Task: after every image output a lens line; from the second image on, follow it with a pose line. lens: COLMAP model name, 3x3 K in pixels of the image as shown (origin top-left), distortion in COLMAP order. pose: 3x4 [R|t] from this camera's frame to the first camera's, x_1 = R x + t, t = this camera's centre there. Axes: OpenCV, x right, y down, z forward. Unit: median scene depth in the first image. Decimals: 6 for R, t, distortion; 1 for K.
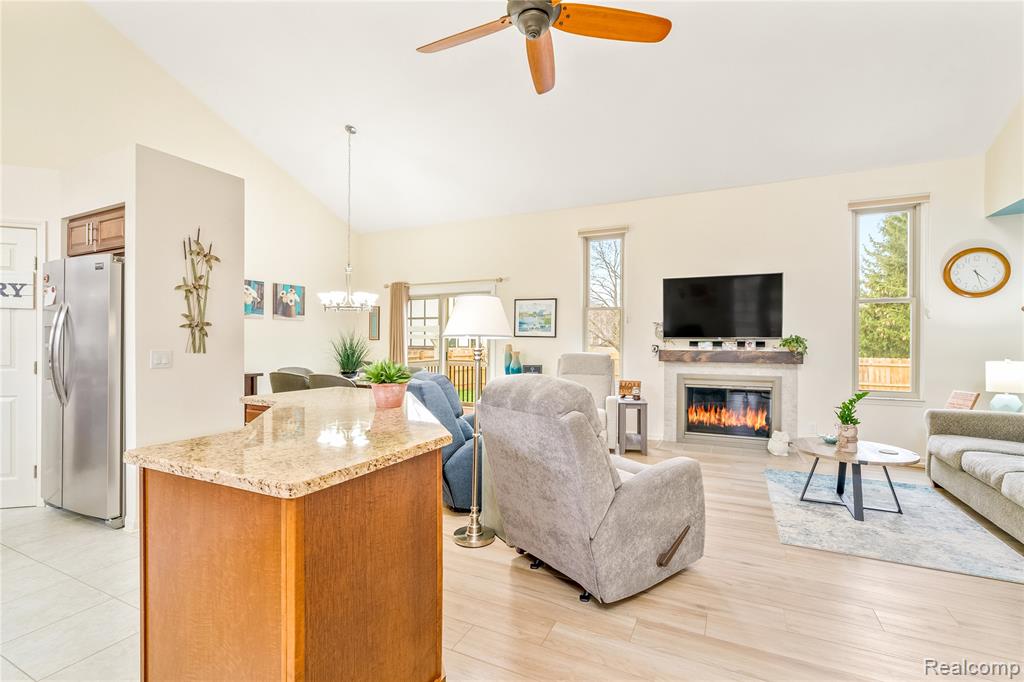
lens RADIAL K [[464.3, 0, 511.3], [0, 464.3, 344.6], [0, 0, 1]] dist [-0.001804, 0.001300]
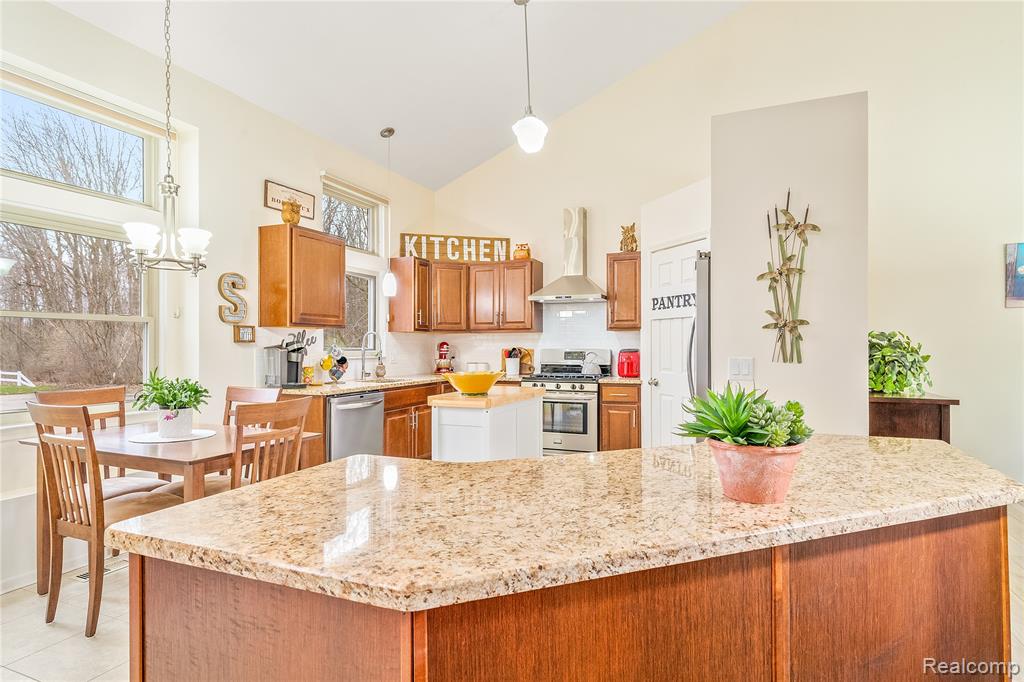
lens RADIAL K [[542.9, 0, 510.1], [0, 542.9, 345.0], [0, 0, 1]] dist [0.003627, 0.000527]
pose [[0.059898, -0.008659, -0.998167, 0.148500], [-0.004375, 0.999950, -0.008937, 0.000253], [0.998195, 0.004902, 0.059857, 0.495327]]
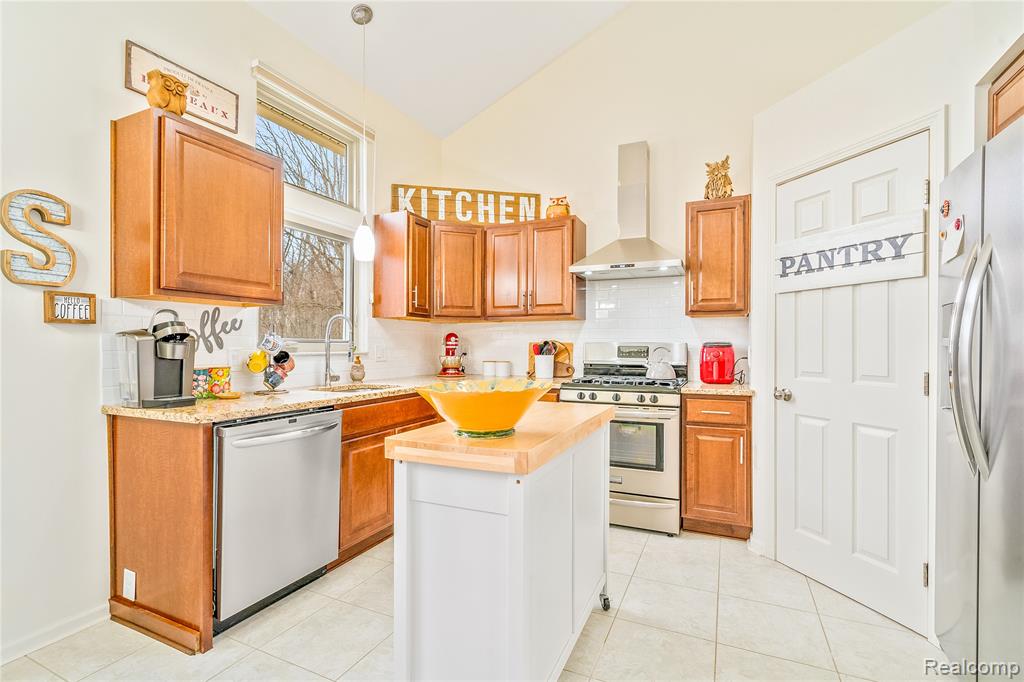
lens RADIAL K [[471.9, 0, 510.7], [0, 471.9, 346.5], [0, 0, 1]] dist [-0.000804, 0.001642]
pose [[0.029299, -0.004350, -0.999561, -0.485992], [-0.007988, 0.999958, -0.004586, 0.012538], [0.999539, 0.008119, 0.029263, 0.496263]]
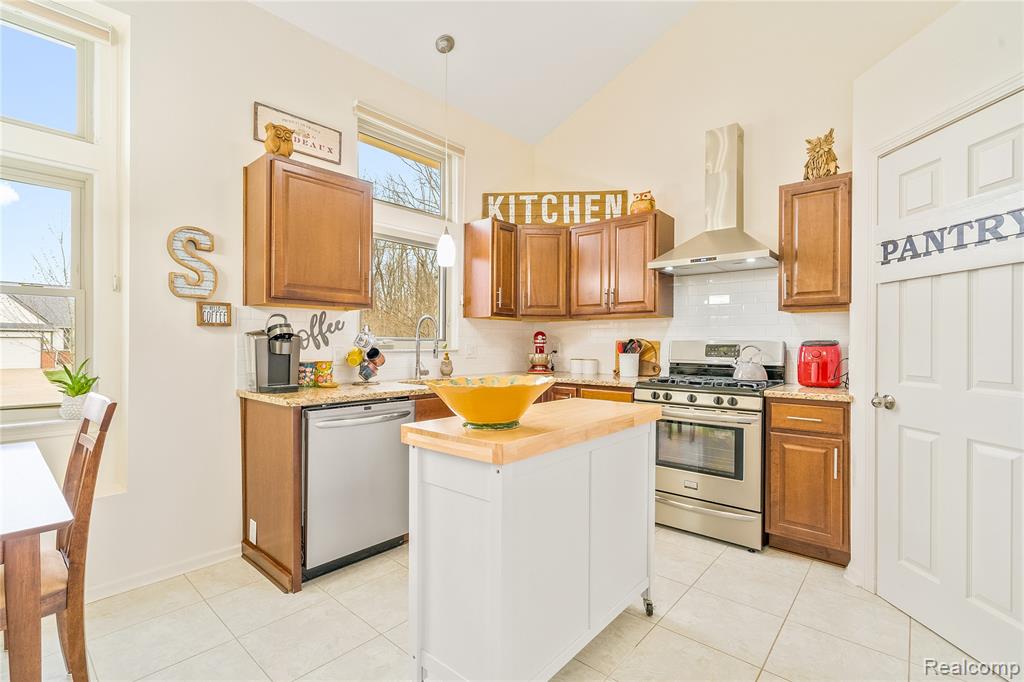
lens RADIAL K [[464.3, 0, 511.3], [0, 464.3, 344.6], [0, 0, 1]] dist [-0.001804, 0.001300]
pose [[-0.254205, -0.003689, -0.967143, -0.483067], [-0.011511, 0.999933, -0.000789, 0.010769], [0.967082, 0.010932, -0.254230, 0.618475]]
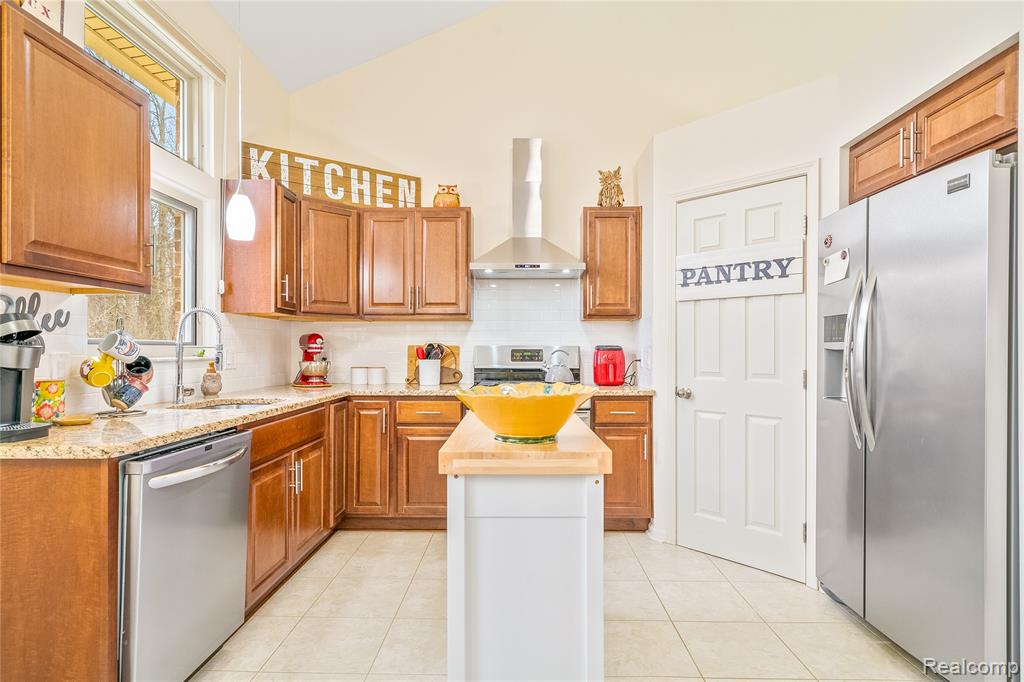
lens RADIAL K [[538.8, 0, 510.3], [0, 538.8, 351.3], [0, 0, 1]] dist [0.003438, 0.001543]
pose [[0.427947, -0.002618, -0.903800, -0.497855], [-0.004523, 0.999977, -0.005038, 0.014744], [0.903792, 0.006244, 0.427926, 0.274515]]
